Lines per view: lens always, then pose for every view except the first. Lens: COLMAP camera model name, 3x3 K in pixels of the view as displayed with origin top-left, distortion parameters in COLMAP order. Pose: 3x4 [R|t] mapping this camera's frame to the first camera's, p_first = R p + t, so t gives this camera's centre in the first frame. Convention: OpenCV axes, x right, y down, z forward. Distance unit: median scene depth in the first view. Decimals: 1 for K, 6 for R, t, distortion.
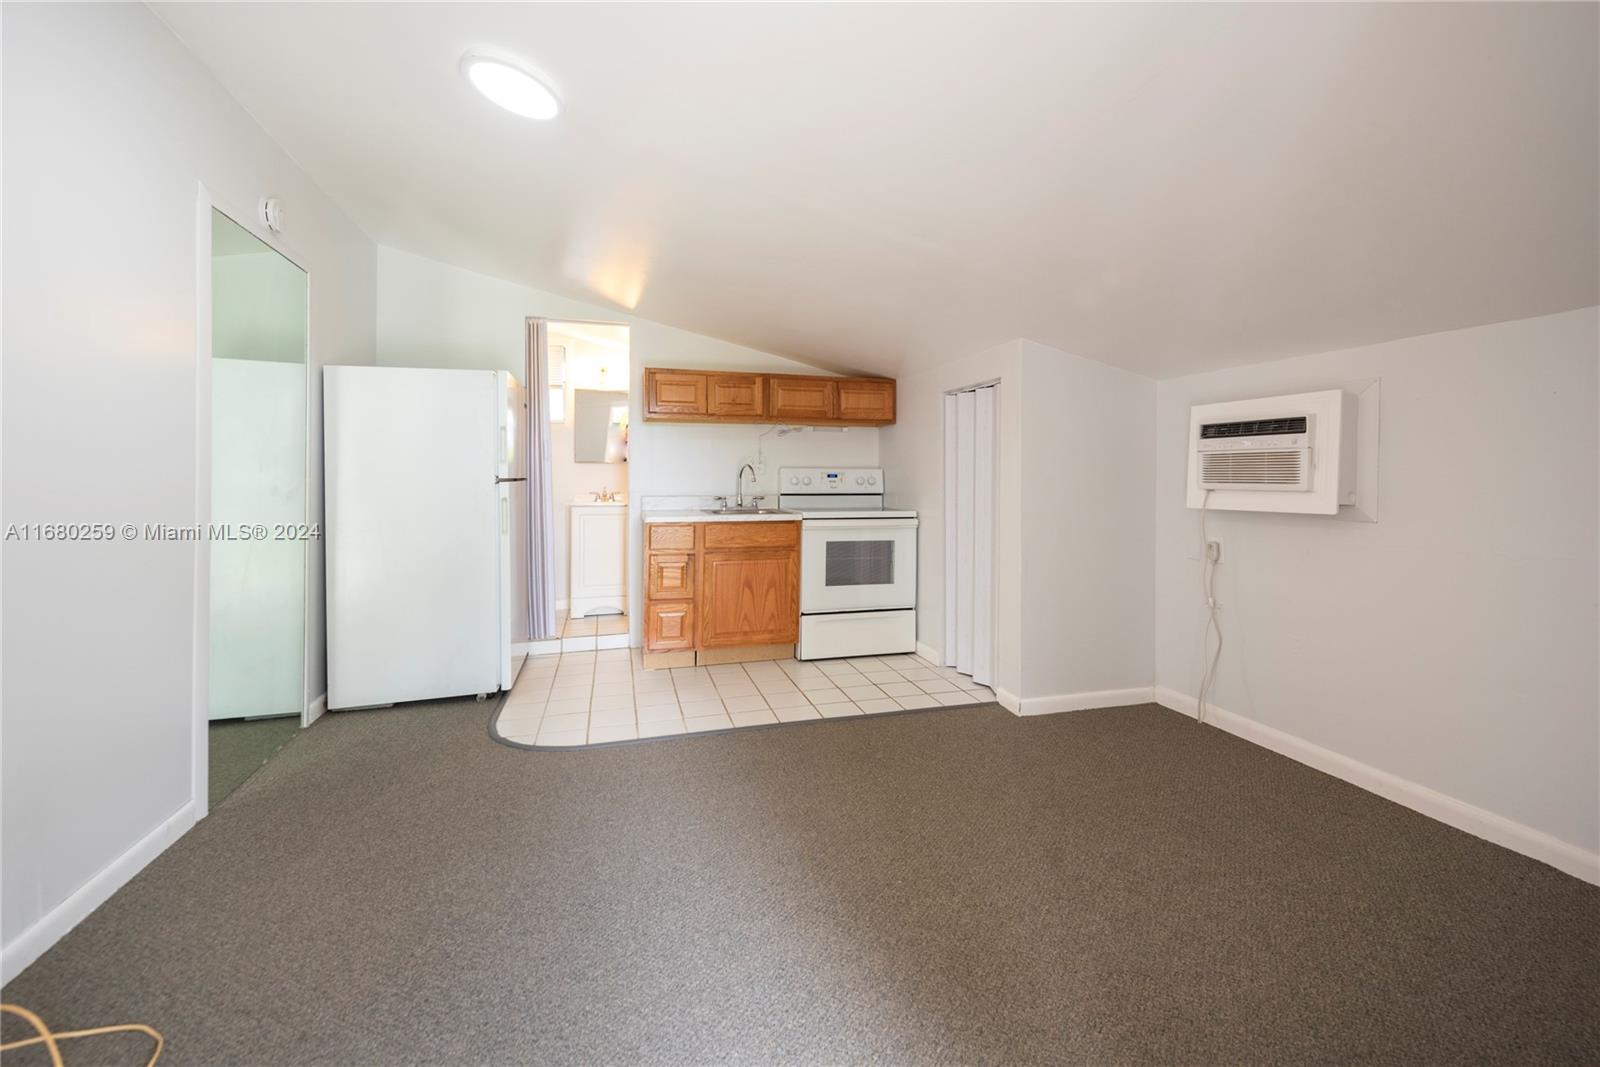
lens RADIAL K [[647.2, 0, 799.5], [0, 647.2, 508.1], [0, 0, 1]] dist [0.013936, -0.002391]
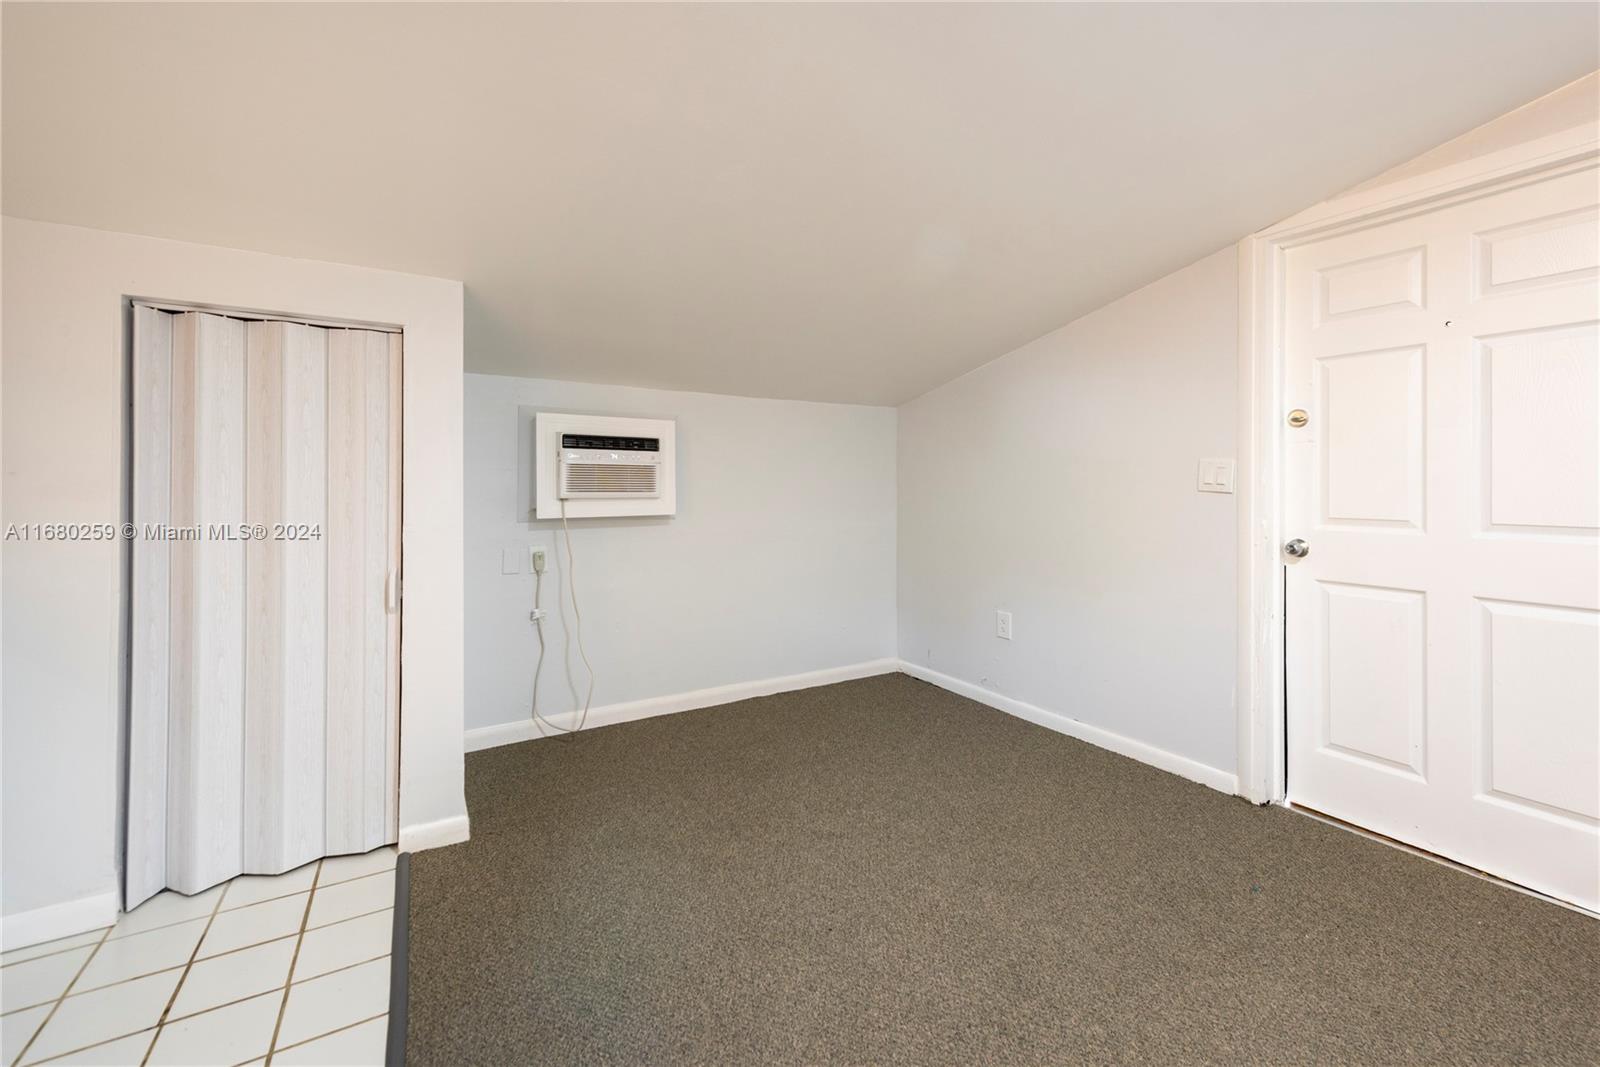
lens RADIAL K [[647.2, 0, 822.5], [0, 647.2, 503.1], [0, 0, 1]] dist [0.013936, -0.002391]
pose [[-0.261007, -0.028144, 0.964926, -0.323704], [0.044577, 0.998157, 0.041171, -0.032899], [-0.964307, 0.053759, -0.259272, 0.638532]]
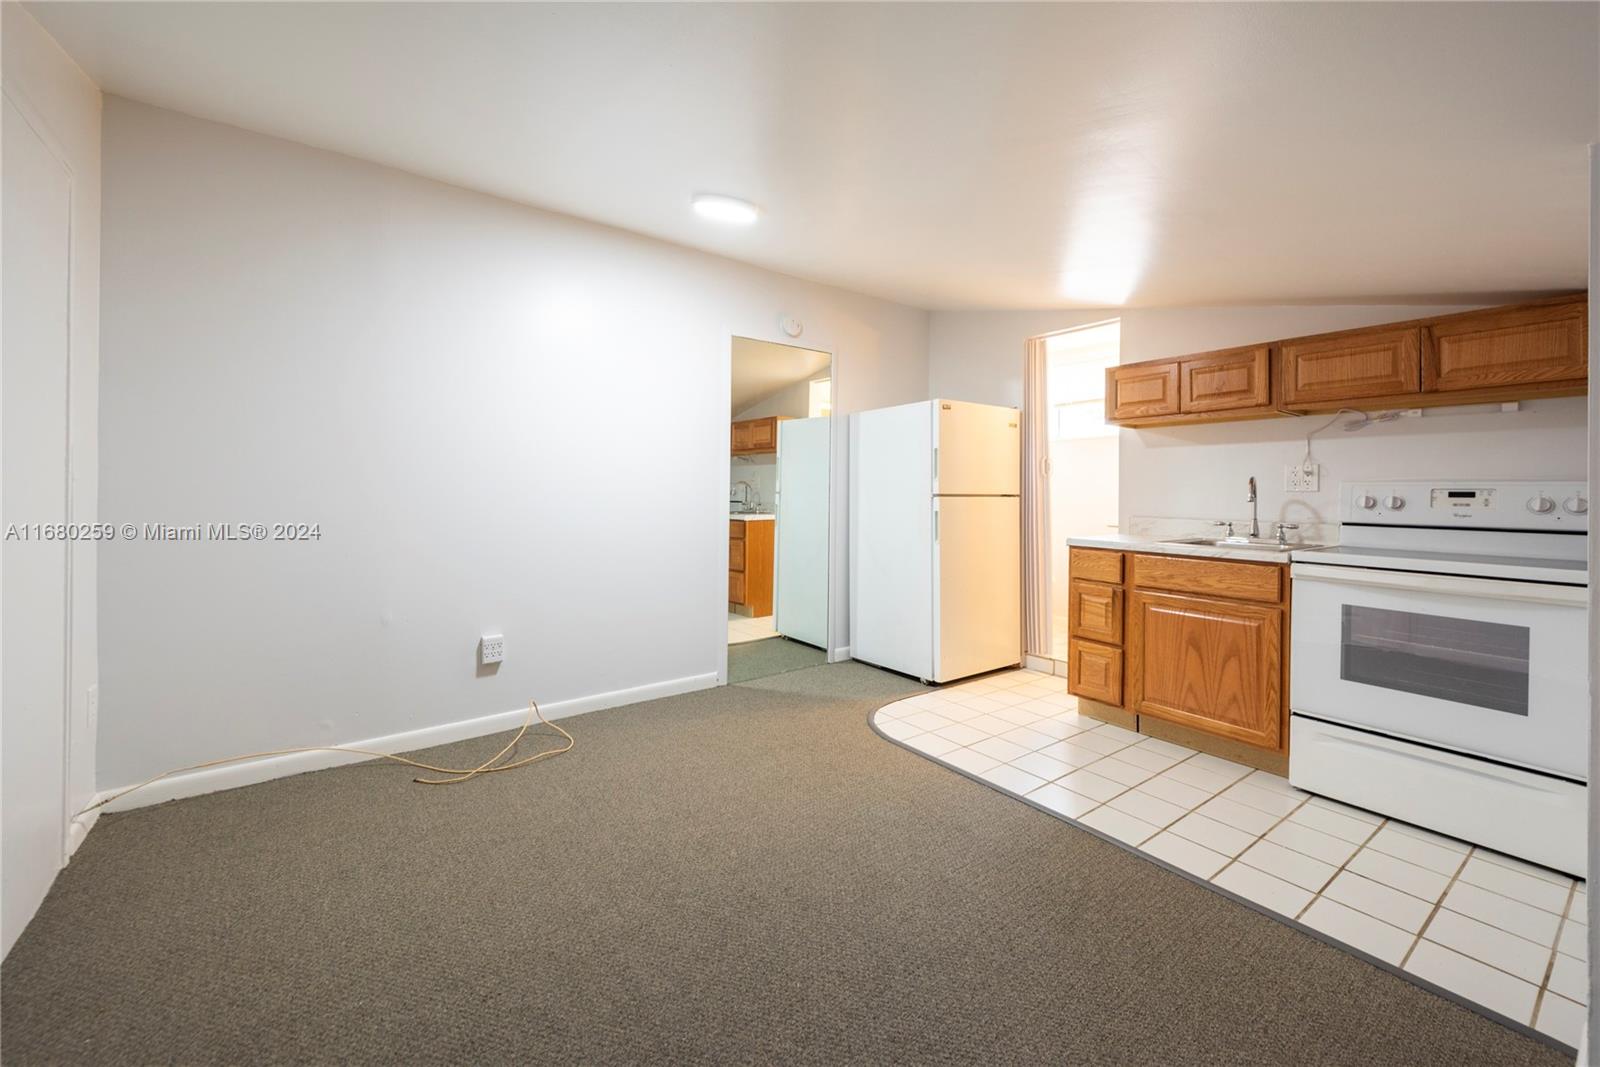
lens RADIAL K [[647.2, 0, 793.9], [0, 647.2, 496.8], [0, 0, 1]] dist [0.013936, -0.002391]
pose [[0.328161, 0.010445, -0.944564, 0.446734], [-0.051074, 0.998672, -0.006701, -0.017269], [0.943240, 0.050442, 0.328259, 0.326700]]
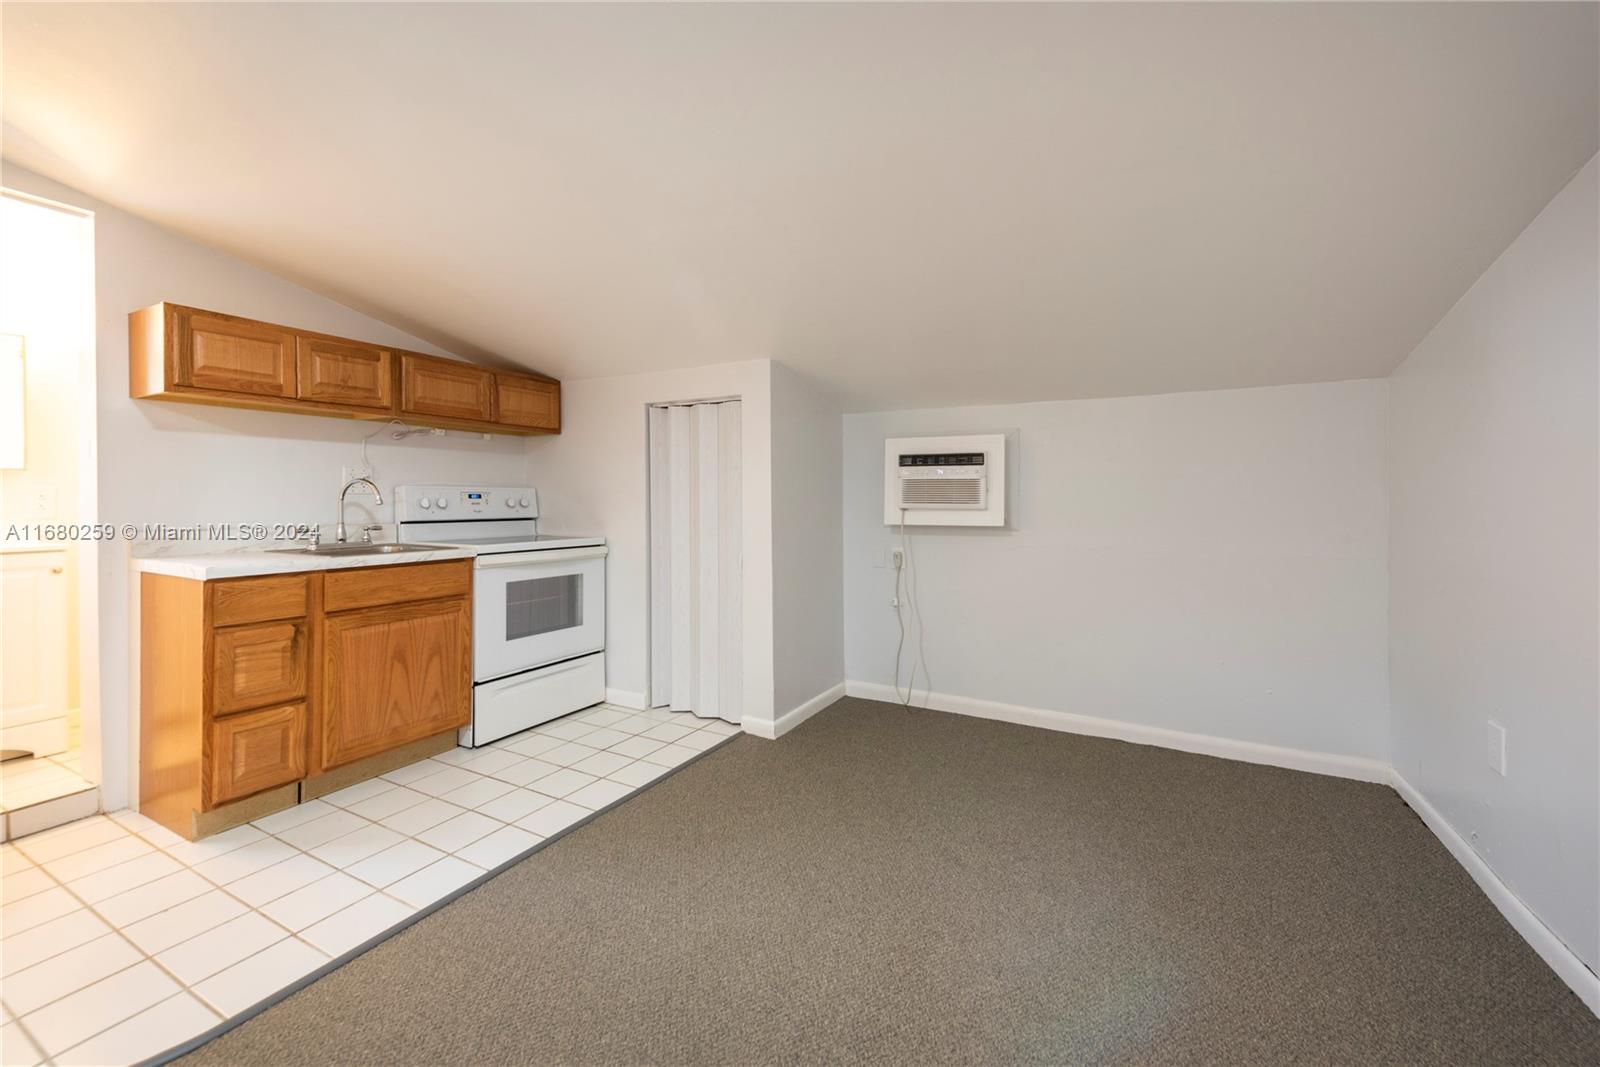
lens RADIAL K [[647.2, 0, 807.0], [0, 647.2, 525.1], [0, 0, 1]] dist [0.013936, -0.002391]
pose [[0.697915, -0.031006, 0.715509, -0.259110], [0.033629, 0.999379, 0.010505, -0.012211], [-0.715390, 0.016730, 0.698525, 0.212597]]
